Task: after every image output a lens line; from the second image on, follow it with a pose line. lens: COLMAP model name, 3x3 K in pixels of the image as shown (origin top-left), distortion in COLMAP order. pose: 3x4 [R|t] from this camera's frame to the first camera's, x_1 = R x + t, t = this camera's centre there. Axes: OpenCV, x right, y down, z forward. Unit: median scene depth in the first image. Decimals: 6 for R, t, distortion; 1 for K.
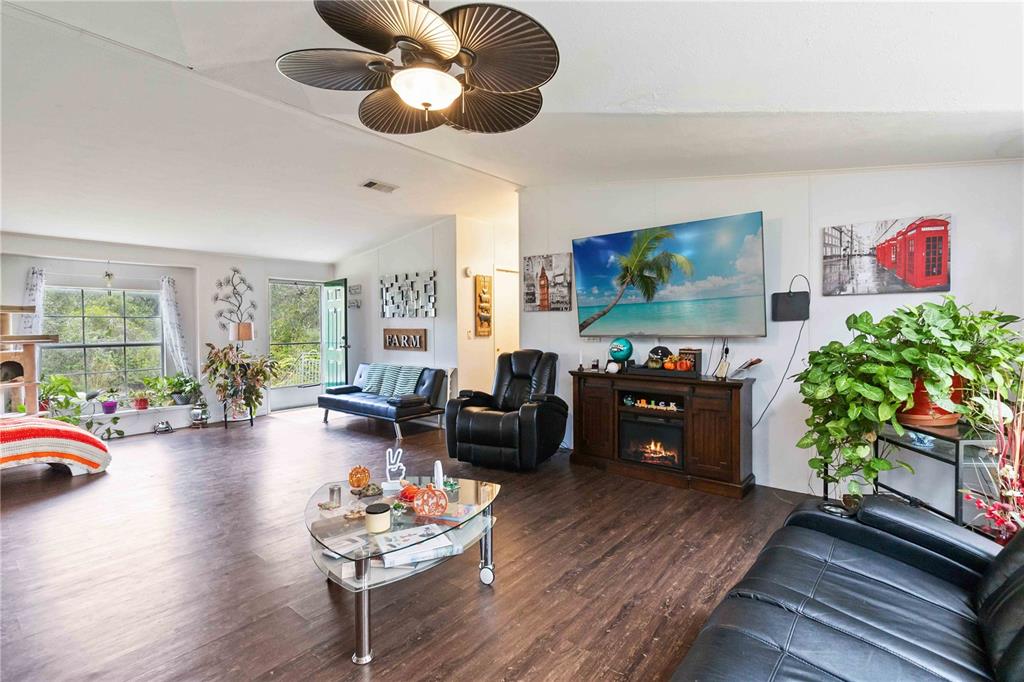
lens RADIAL K [[489.9, 0, 517.8], [0, 489.9, 333.9], [0, 0, 1]] dist [0.004208, -0.001328]
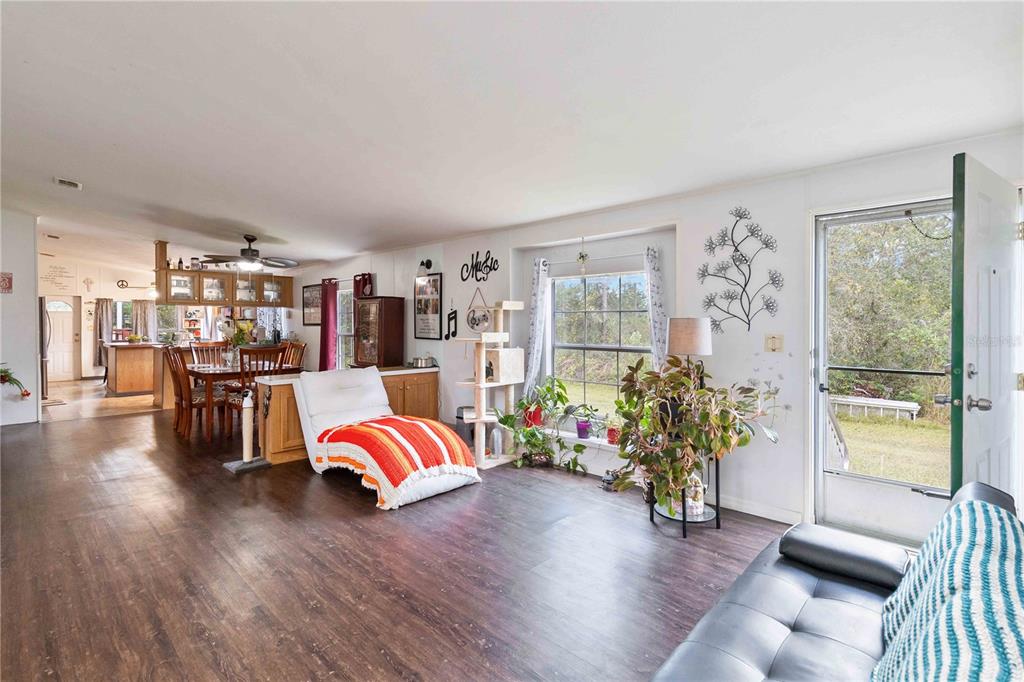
lens RADIAL K [[489.9, 0, 518.8], [0, 489.9, 326.2], [0, 0, 1]] dist [0.004208, -0.001328]
pose [[-0.079590, 0.010587, -0.996771, -0.076708], [-0.021429, 0.999694, 0.012329, -0.020939], [0.996597, 0.022342, -0.079339, 1.074010]]
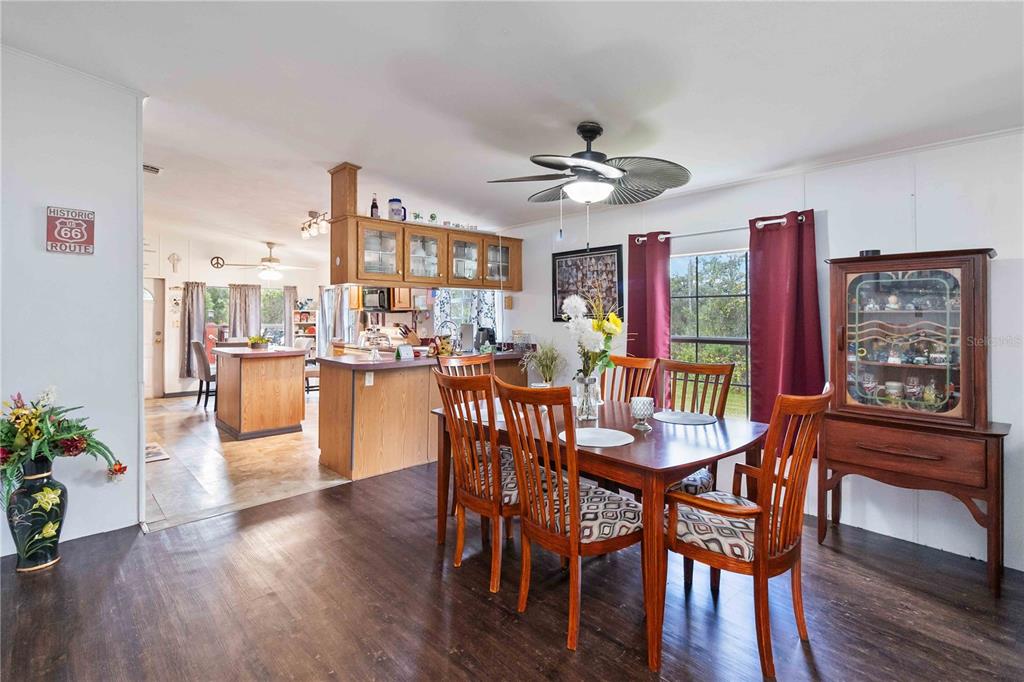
lens RADIAL K [[489.9, 0, 516.5], [0, 489.9, 311.1], [0, 0, 1]] dist [0.004208, -0.001328]
pose [[-0.130254, -0.005327, -0.991466, -0.699332], [-0.019972, 0.999797, -0.002747, -0.002340], [0.991279, 0.019444, -0.130334, 0.275770]]
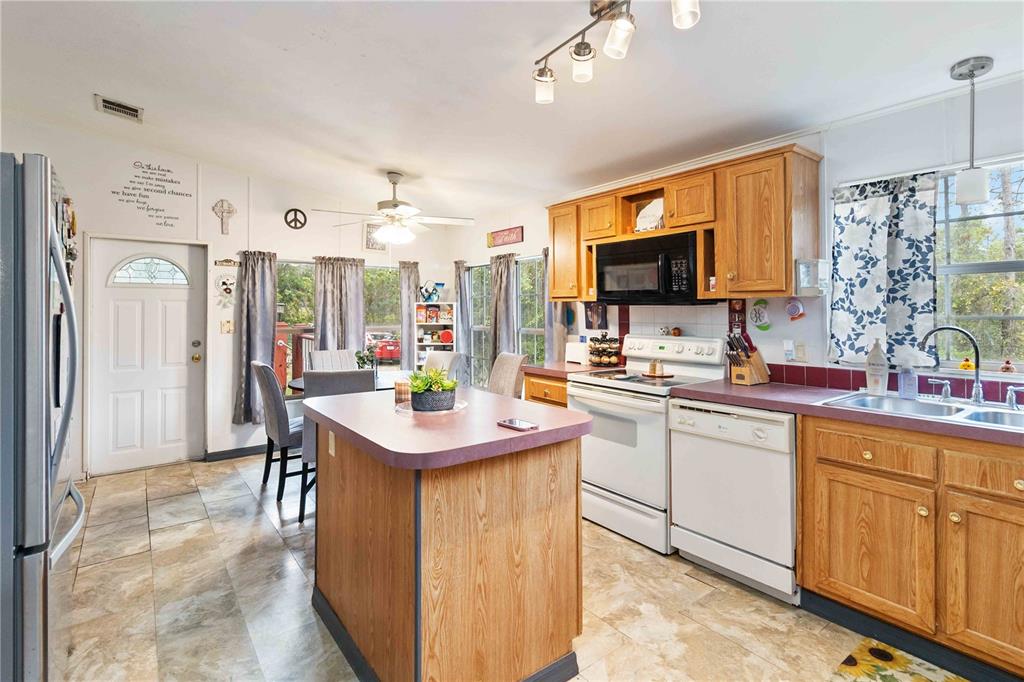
lens RADIAL K [[489.9, 0, 516.9], [0, 489.9, 304.7], [0, 0, 1]] dist [0.004208, -0.001328]
pose [[-0.221280, -0.006875, -0.975186, -1.362345], [-0.016712, 0.999855, -0.003257, 0.010628], [0.975067, 0.015577, -0.221363, -0.298263]]
